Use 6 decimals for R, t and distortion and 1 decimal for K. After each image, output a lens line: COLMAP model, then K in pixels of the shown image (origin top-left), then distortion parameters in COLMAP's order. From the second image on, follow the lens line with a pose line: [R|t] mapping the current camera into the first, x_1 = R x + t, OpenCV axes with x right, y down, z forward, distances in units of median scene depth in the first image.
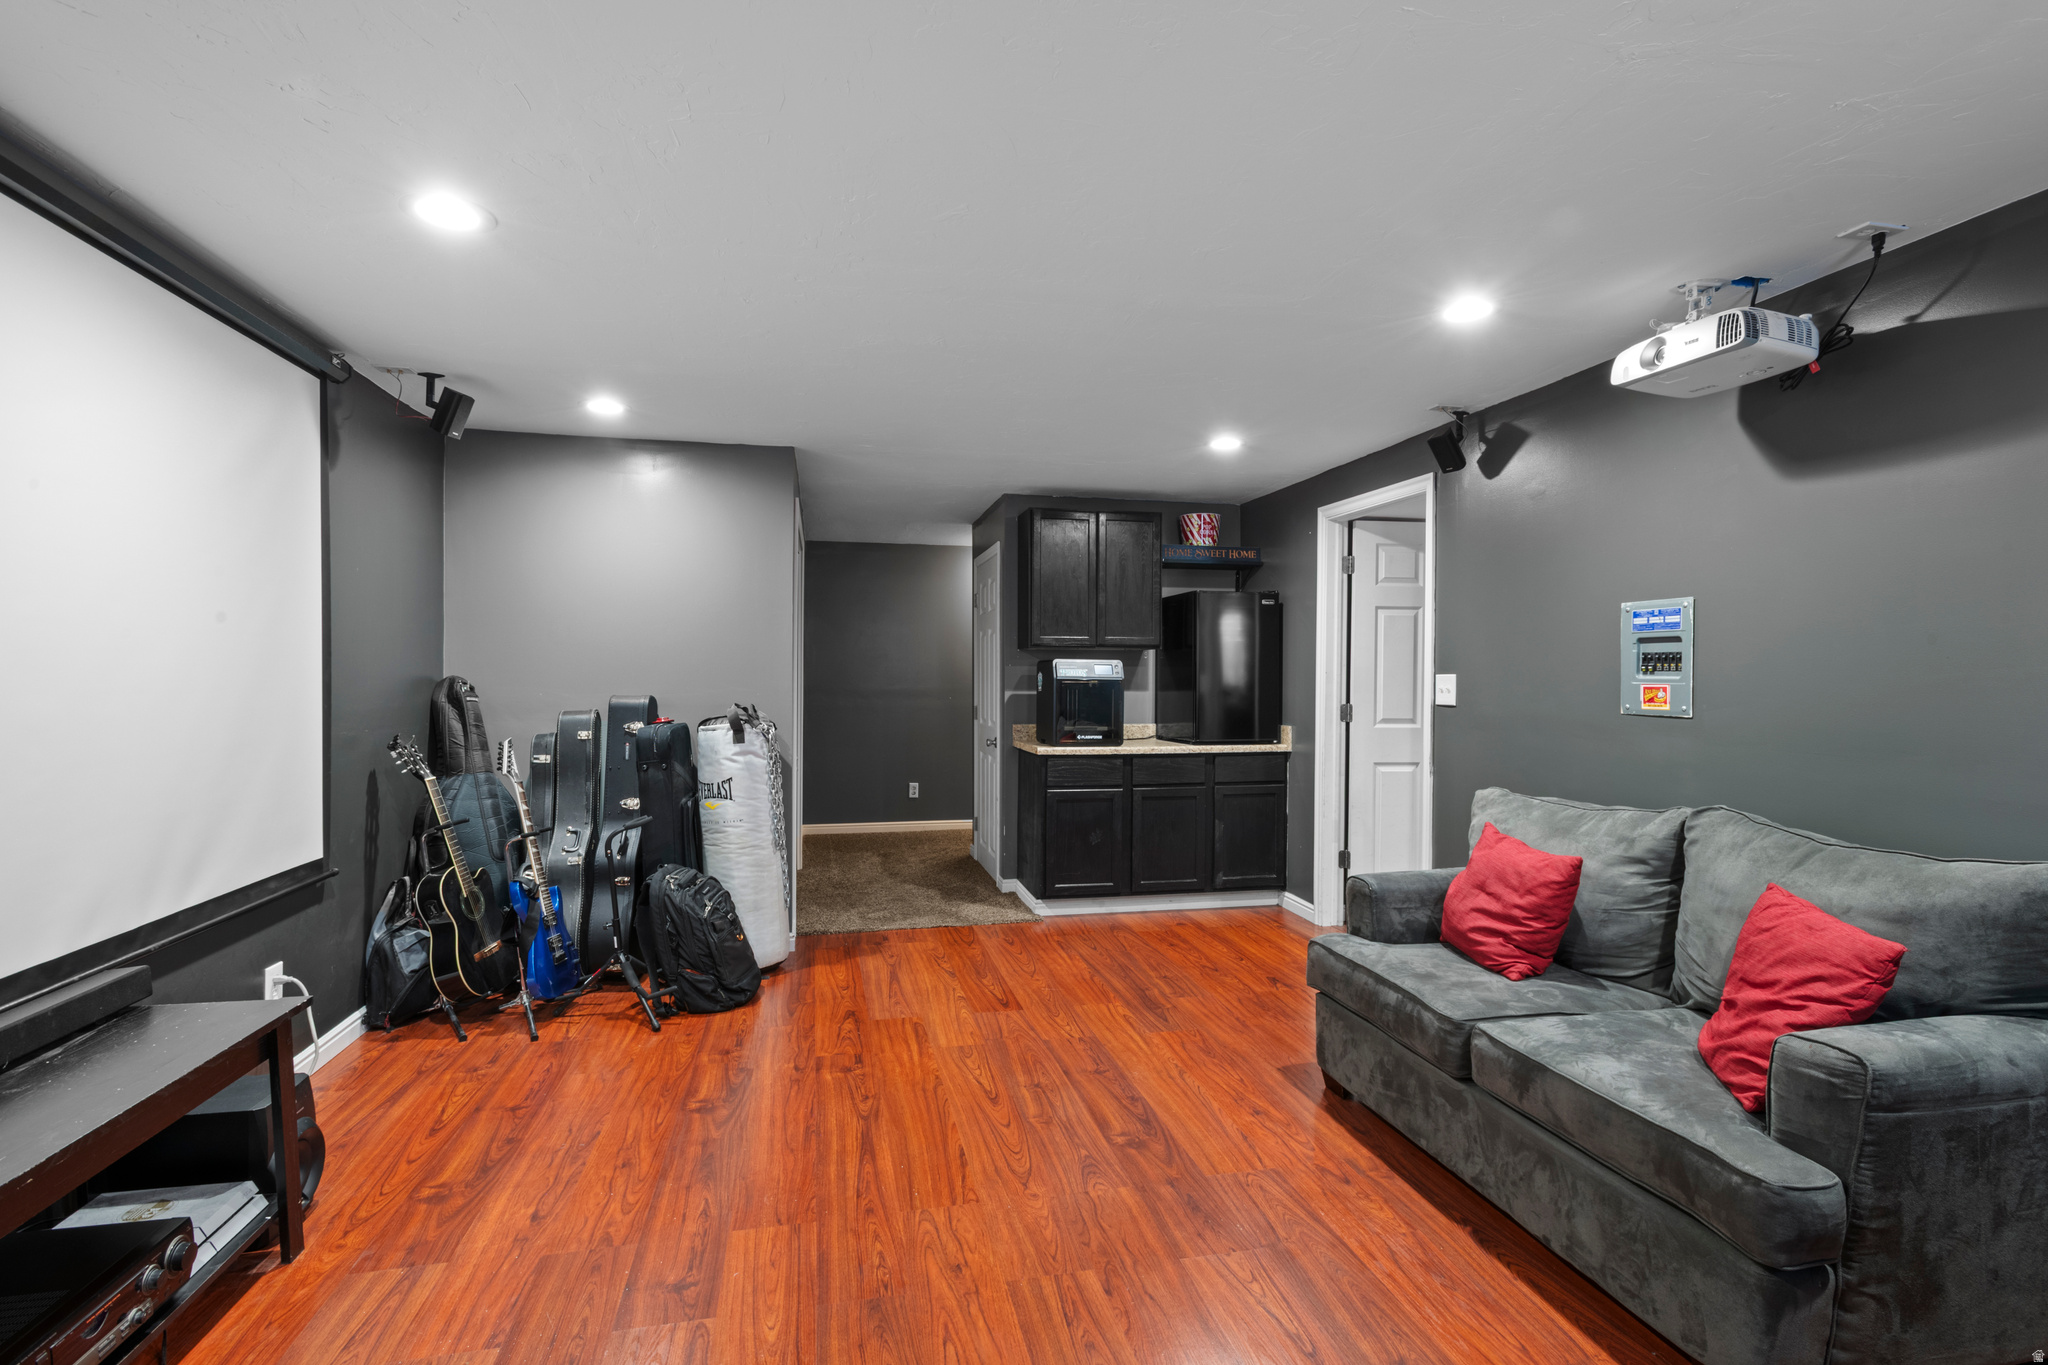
lens RADIAL K [[985.7, 0, 1032.2], [0, 985.7, 671.0], [0, 0, 1]] dist [0.001138, 0.000906]
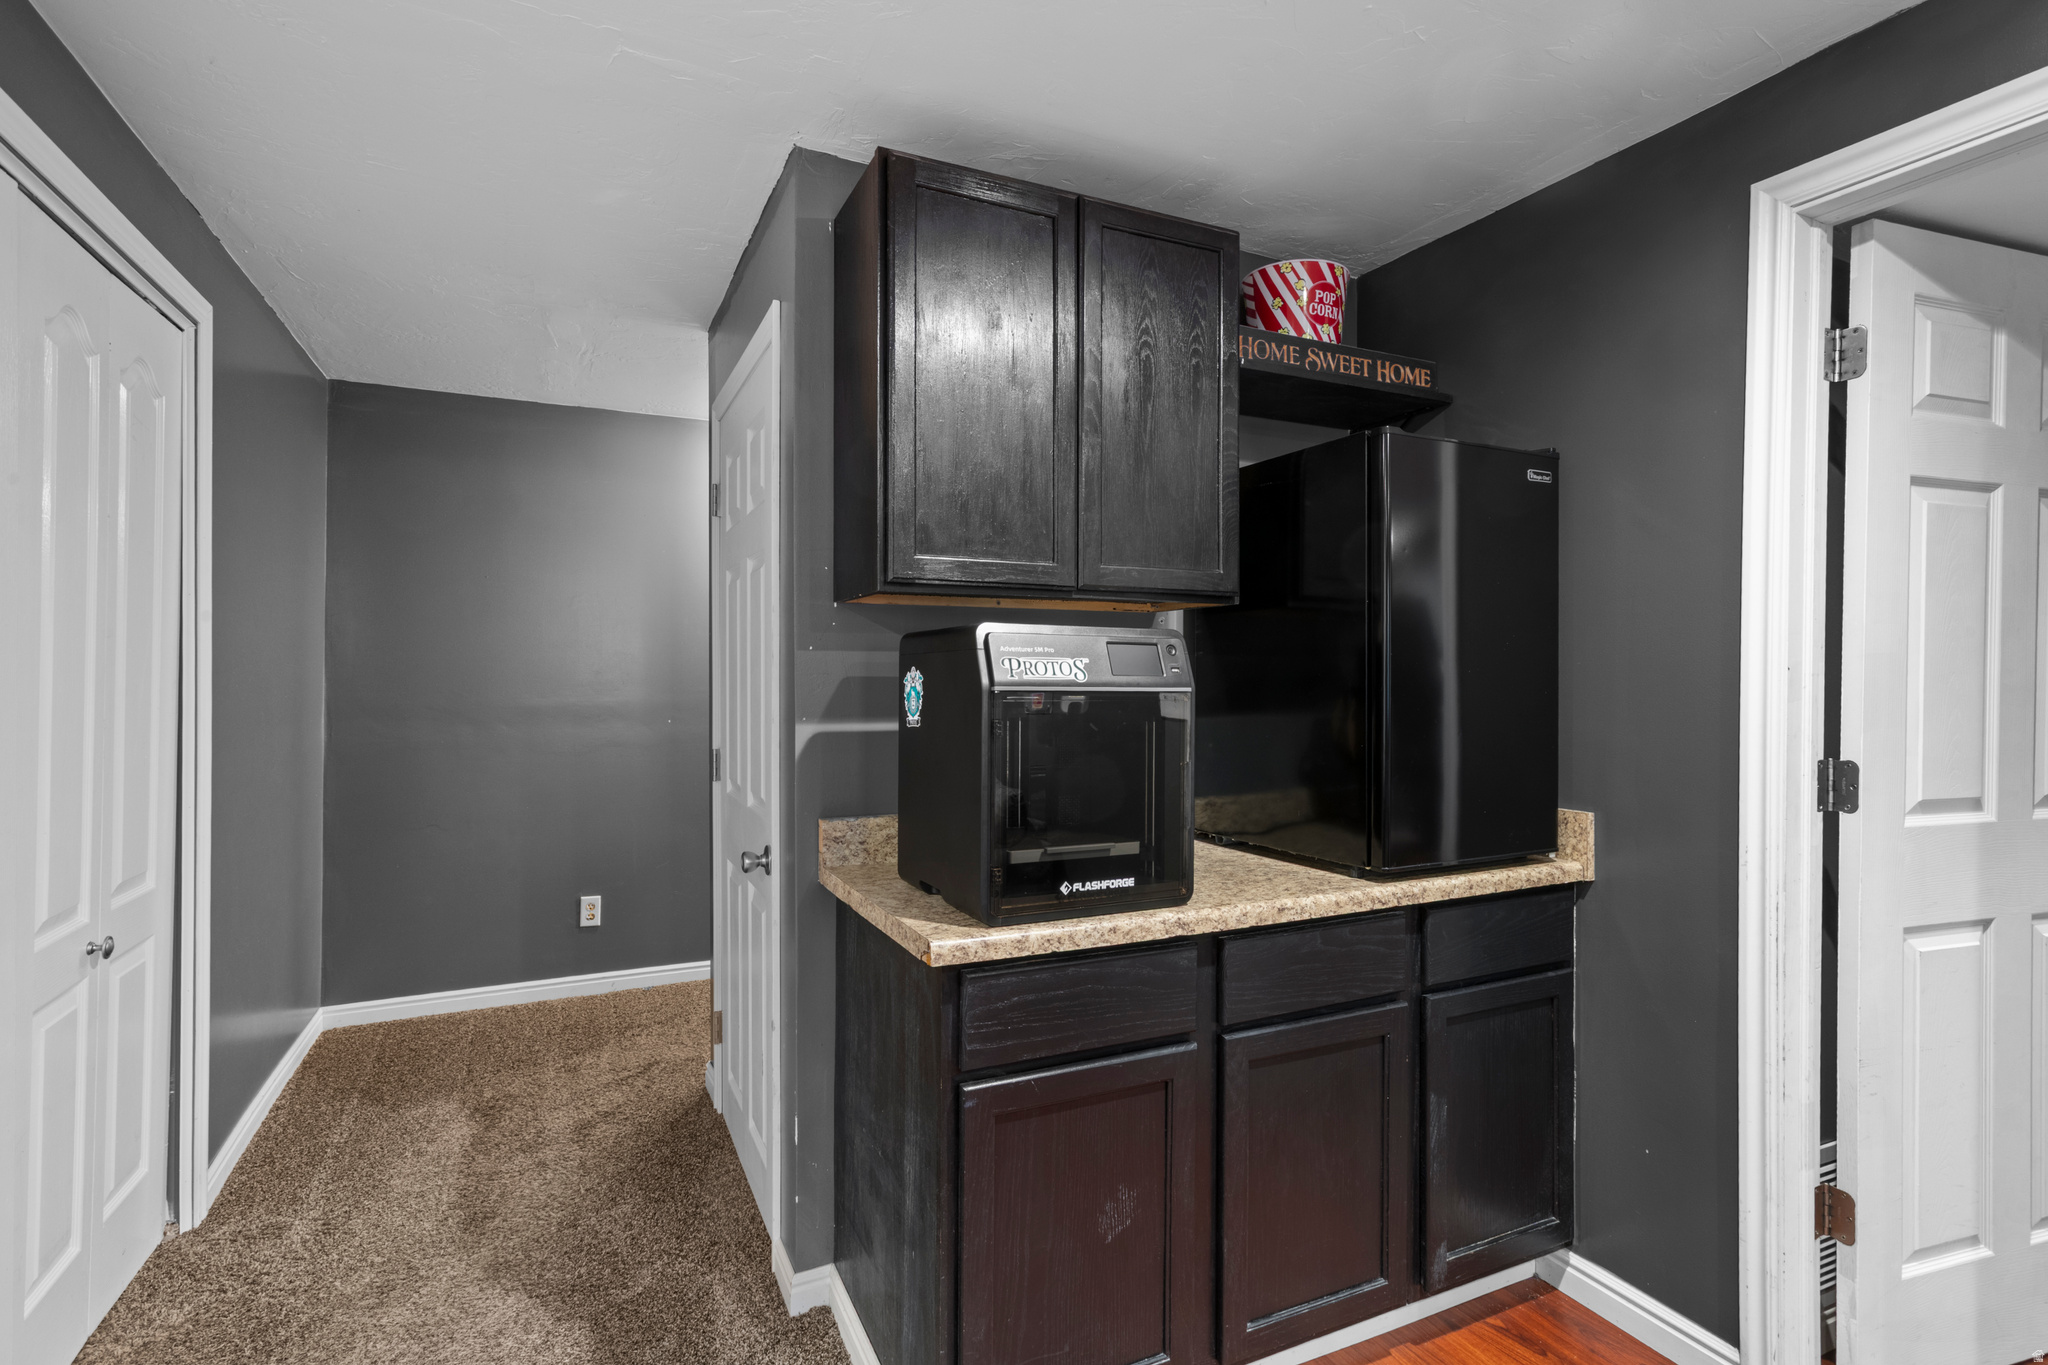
lens RADIAL K [[985.7, 0, 1032.2], [0, 985.7, 671.0], [0, 0, 1]] dist [0.001138, 0.000906]
pose [[0.973199, -0.000879, 0.229964, -0.029179], [0.000395, 0.999998, 0.002151, 0.001803], [-0.229965, -0.002002, 0.973197, 0.702721]]
